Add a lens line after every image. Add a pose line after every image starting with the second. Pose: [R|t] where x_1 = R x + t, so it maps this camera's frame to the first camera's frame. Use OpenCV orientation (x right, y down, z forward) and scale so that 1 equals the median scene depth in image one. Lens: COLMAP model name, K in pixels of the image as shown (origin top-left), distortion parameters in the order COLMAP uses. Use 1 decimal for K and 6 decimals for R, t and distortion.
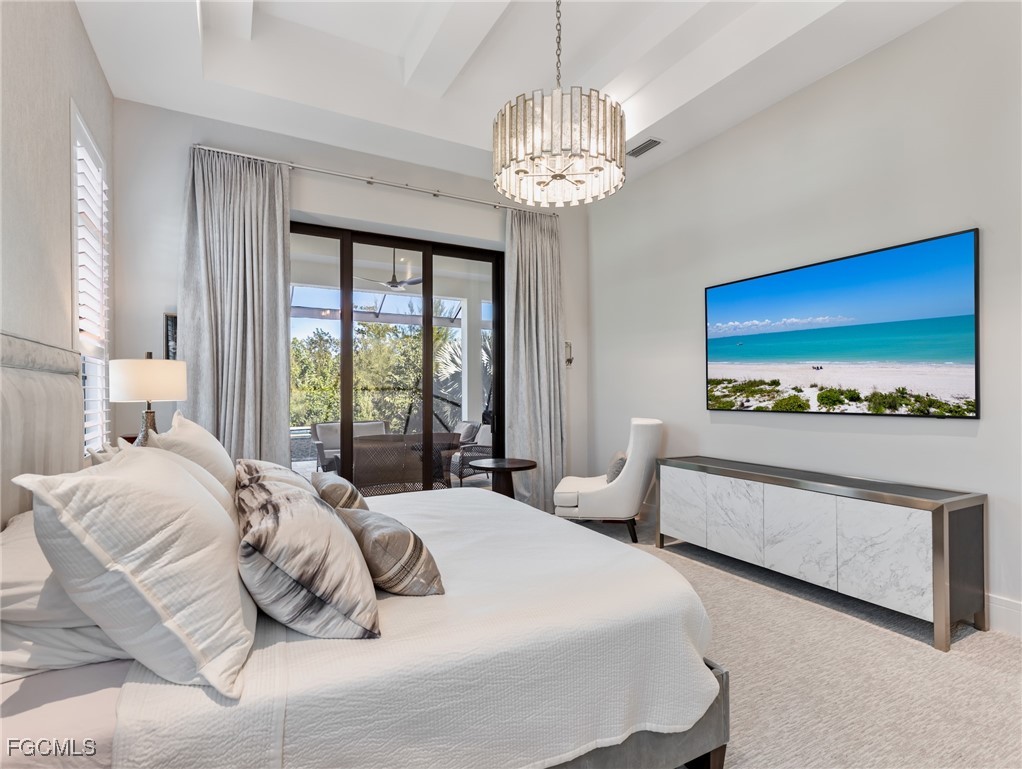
lens RADIAL K [[519.9, 0, 511.4], [0, 519.9, 386.7], [0, 0, 1]] dist [0.003167, 0.000364]
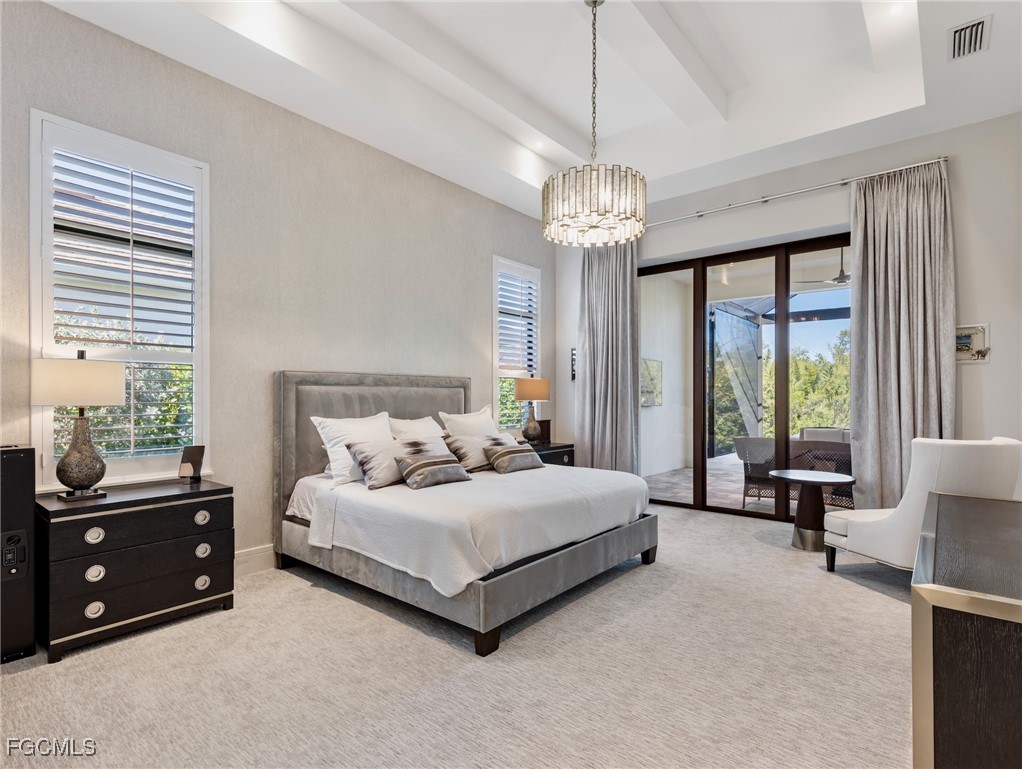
lens RADIAL K [[519.9, 0, 511.4], [0, 519.9, 386.7], [0, 0, 1]] dist [0.003167, 0.000364]
pose [[0.365013, -0.013900, -0.930899, 1.155673], [0.005315, 0.999903, -0.012846, 0.001349], [0.930987, -0.000259, 0.365051, 0.337075]]
